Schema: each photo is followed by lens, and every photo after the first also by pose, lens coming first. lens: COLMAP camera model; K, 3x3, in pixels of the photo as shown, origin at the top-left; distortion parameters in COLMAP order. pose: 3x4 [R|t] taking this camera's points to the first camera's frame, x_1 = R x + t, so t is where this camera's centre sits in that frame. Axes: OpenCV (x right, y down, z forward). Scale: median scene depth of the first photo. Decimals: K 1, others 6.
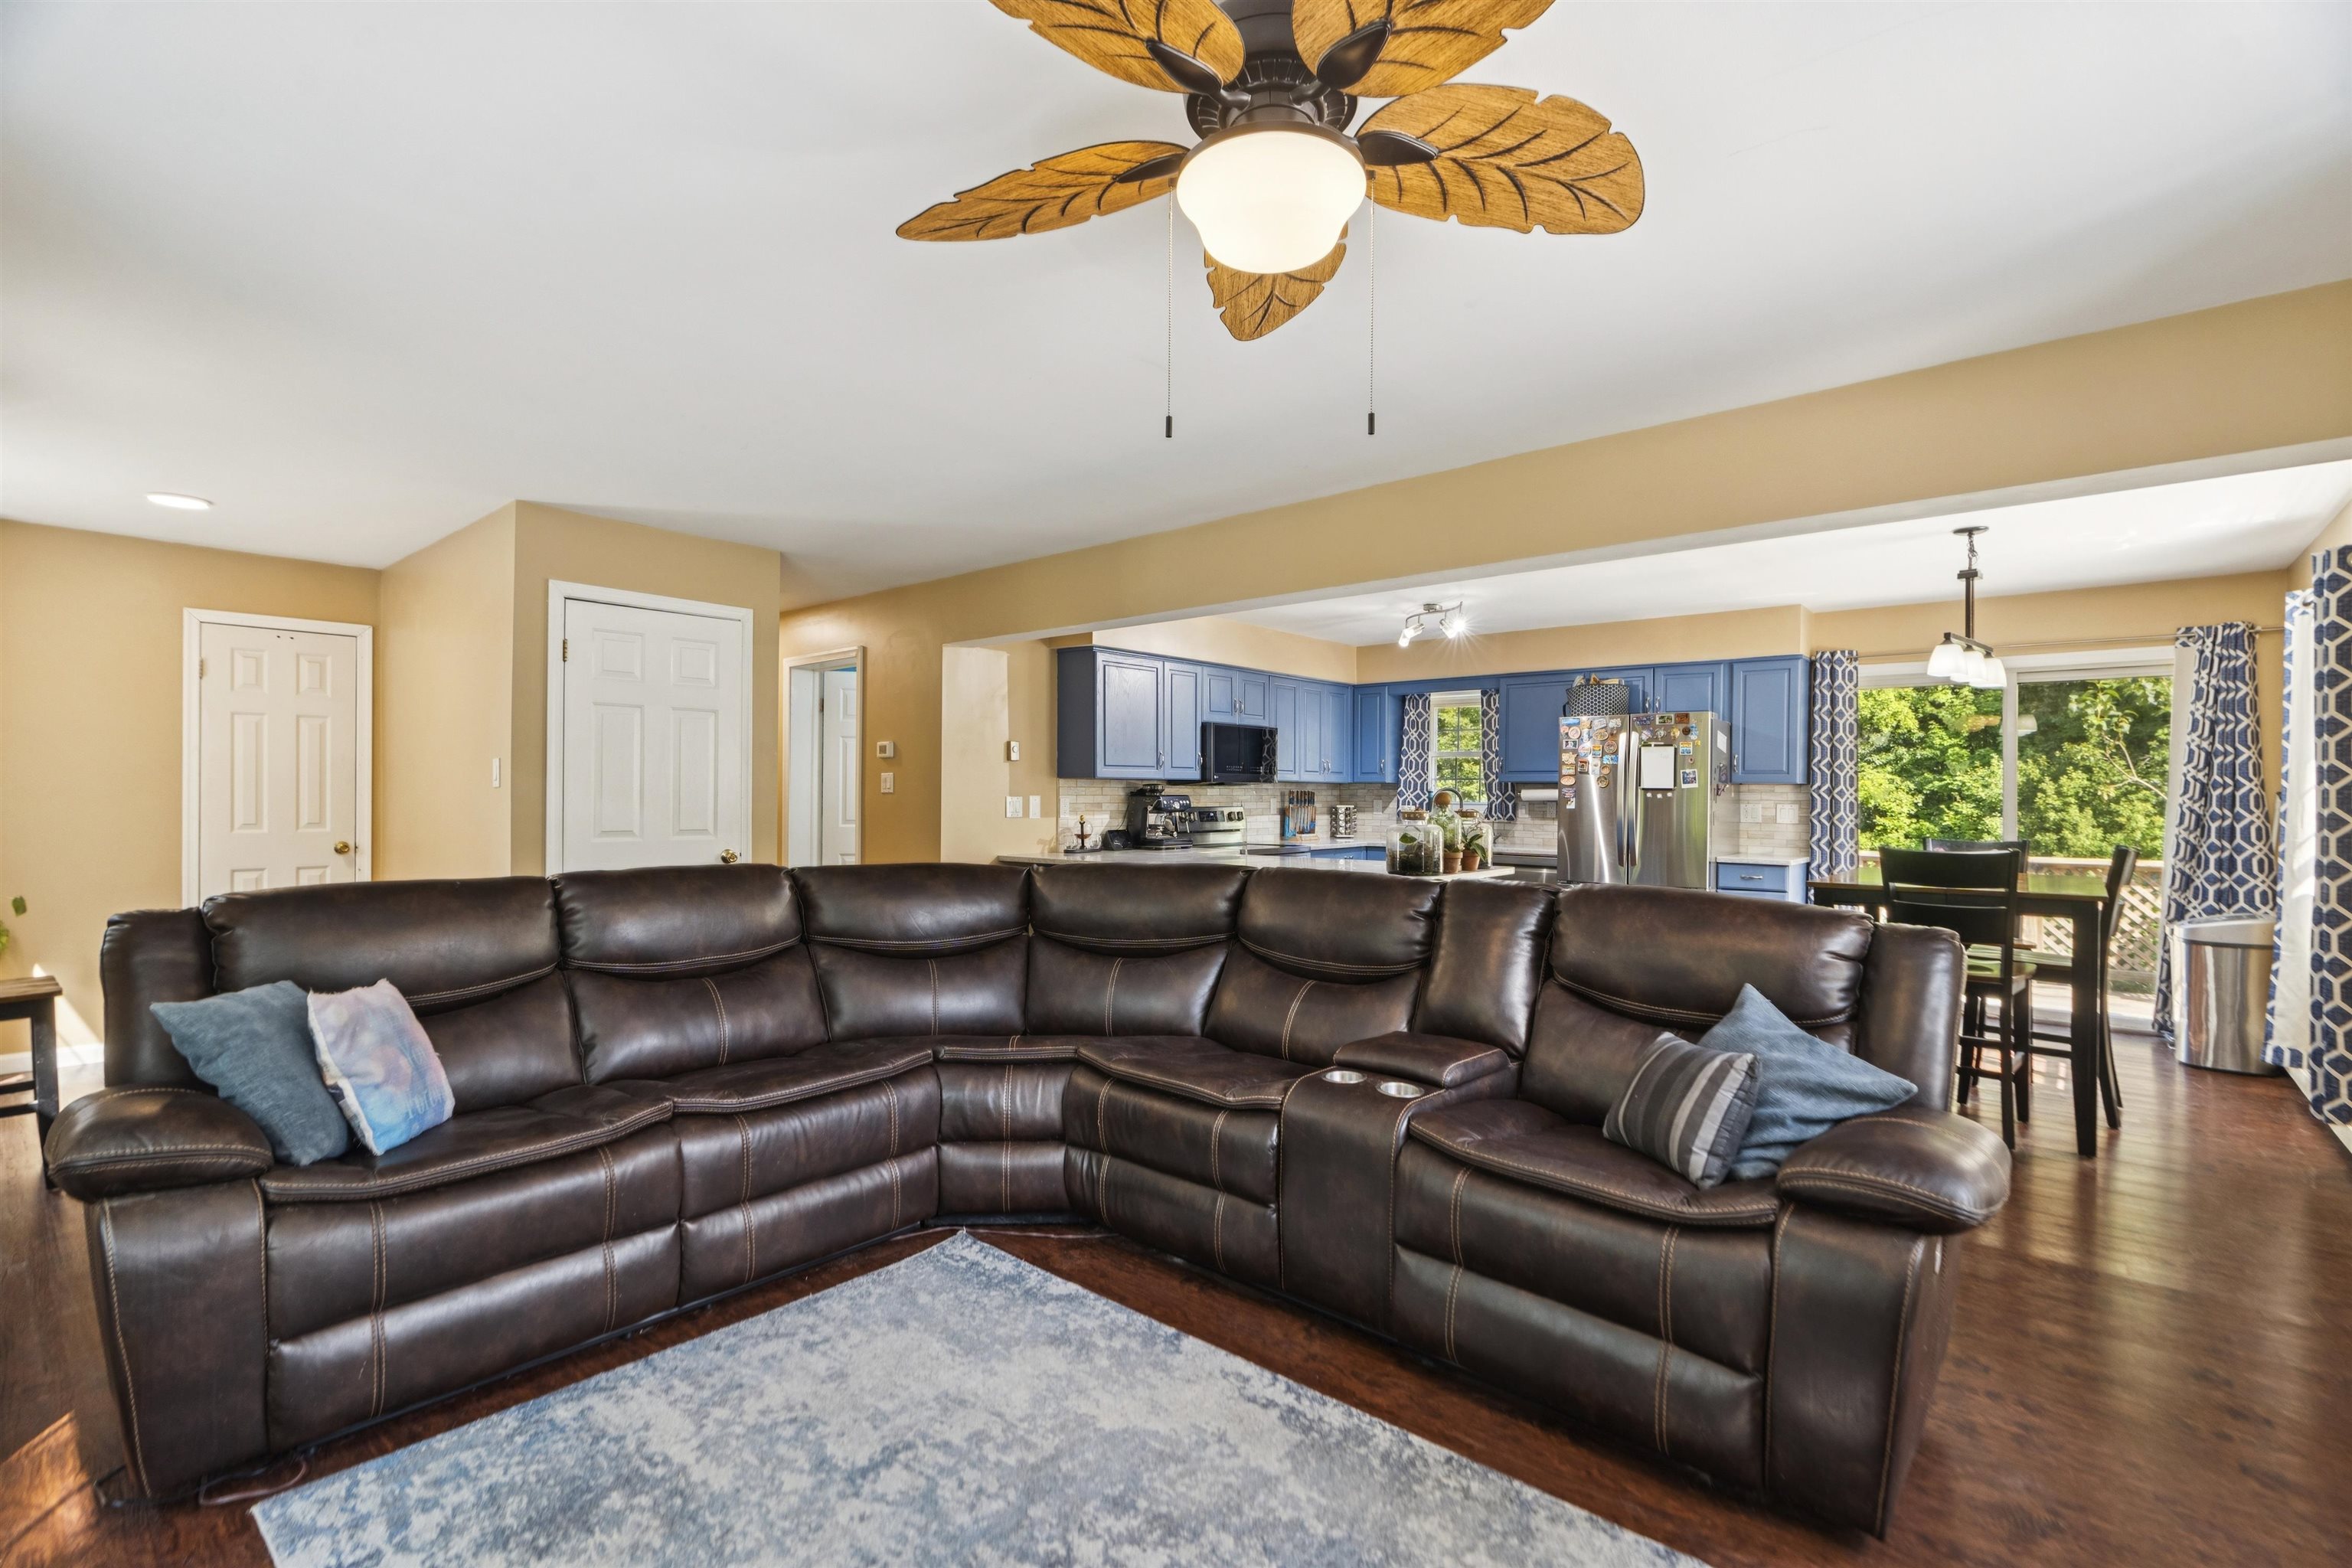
lens RADIAL K [[1057.4, 0, 1179.3], [0, 1057.4, 800.8], [0, 0, 1]] dist [-0.005712, 0.002627]
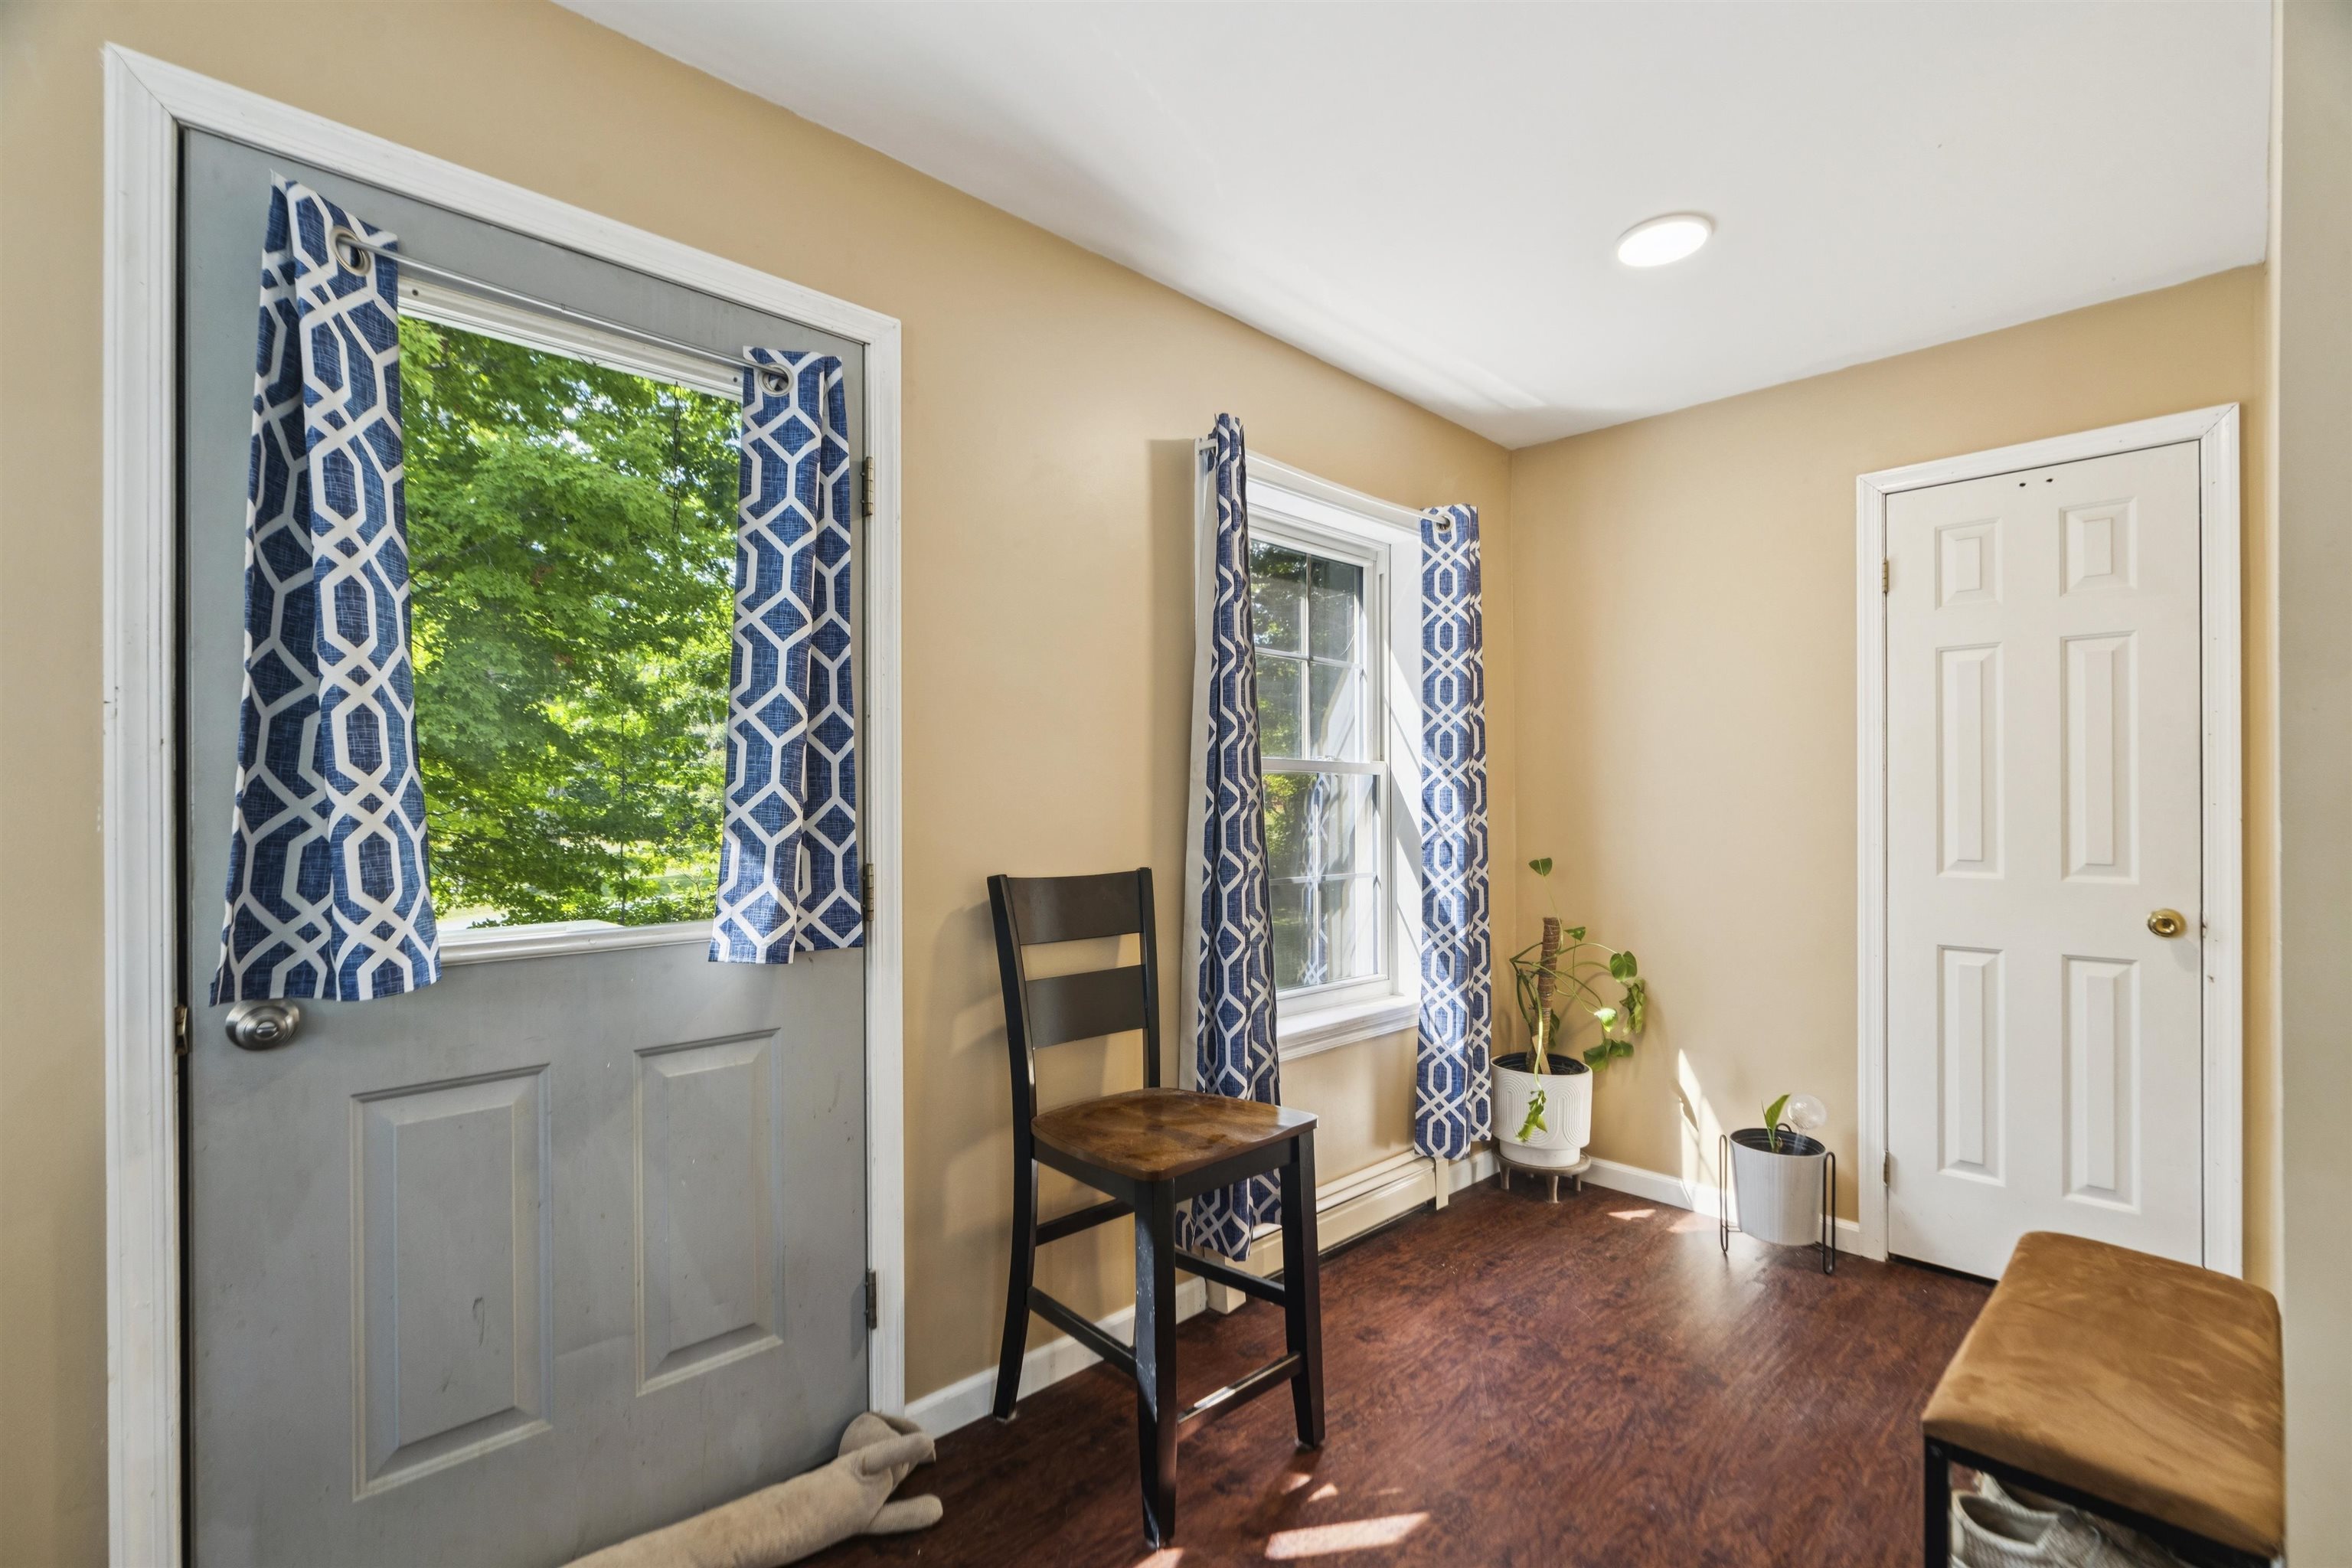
lens RADIAL K [[1057.4, 0, 1182.3], [0, 1057.4, 804.7], [0, 0, 1]] dist [-0.005712, 0.002627]
pose [[-0.082351, -0.005453, -0.996588, -0.315262], [-0.008852, 0.999950, -0.004740, 0.000613], [0.996564, 0.008431, -0.082395, 0.621531]]
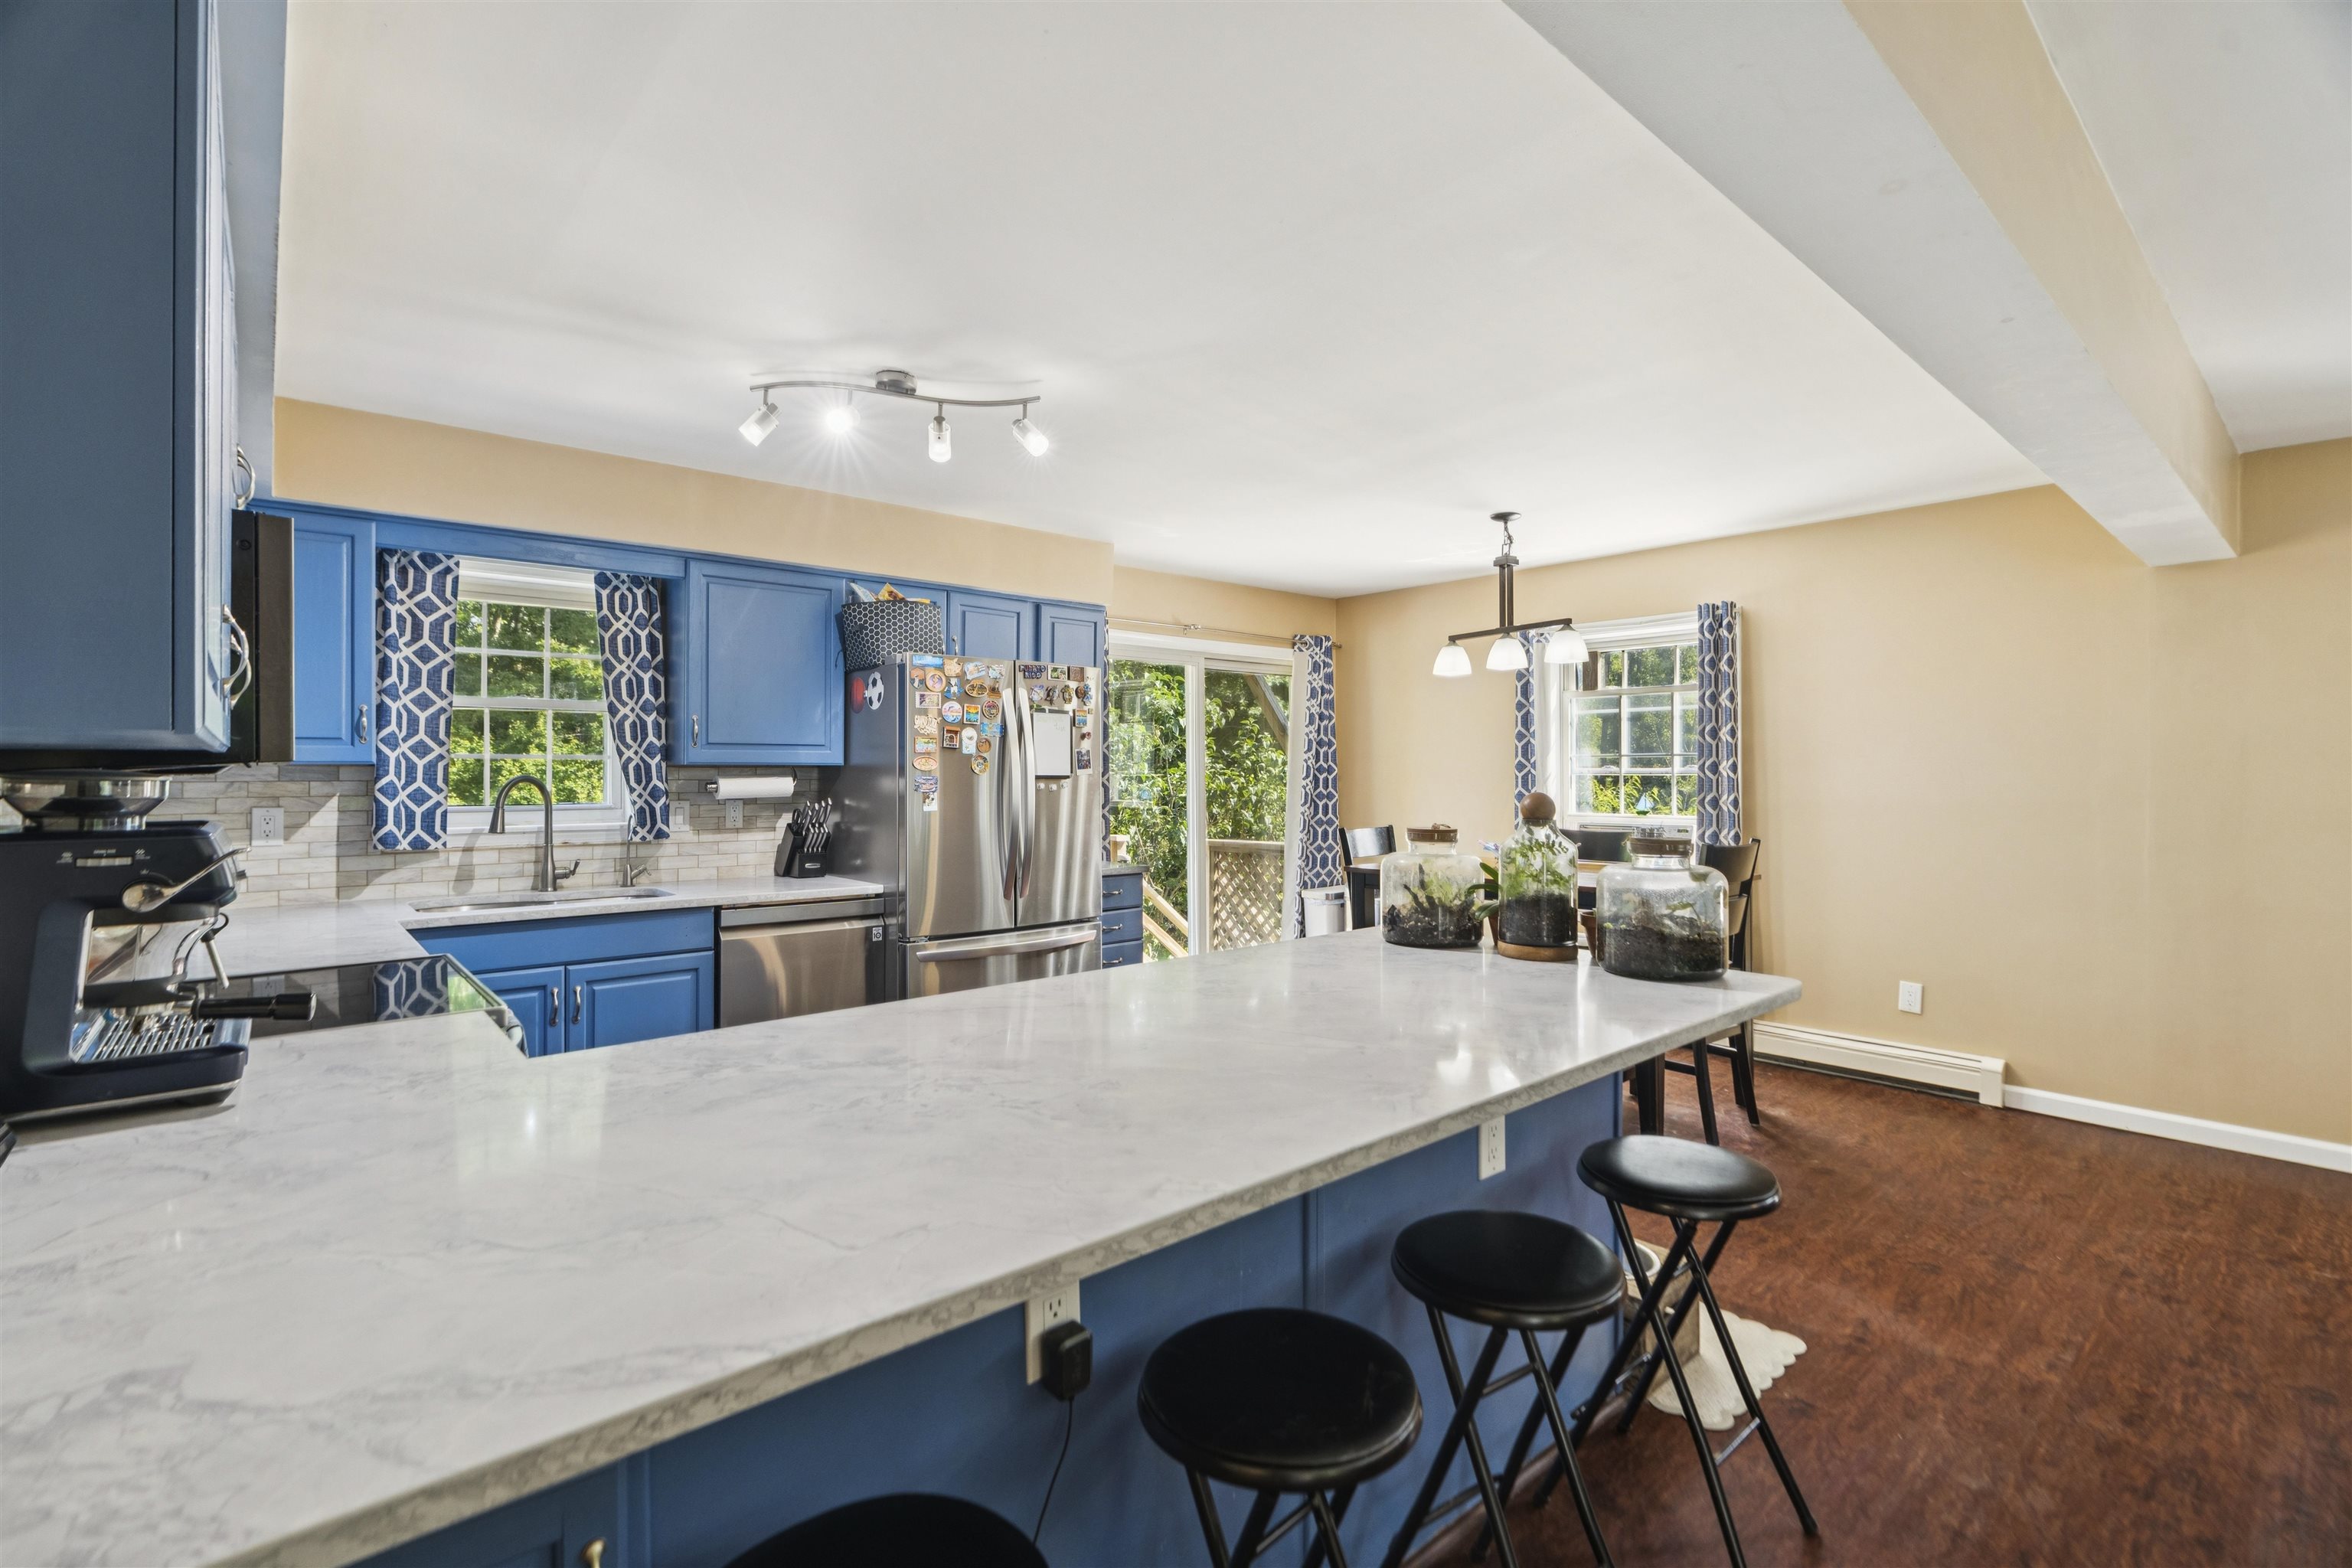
lens RADIAL K [[1057.4, 0, 1181.9], [0, 1057.4, 766.7], [0, 0, 1]] dist [-0.005712, 0.002627]
pose [[0.139566, -0.002117, 0.990211, -0.227445], [0.009404, 0.999955, 0.000812, -0.020475], [-0.990168, 0.009199, 0.139579, 0.959136]]
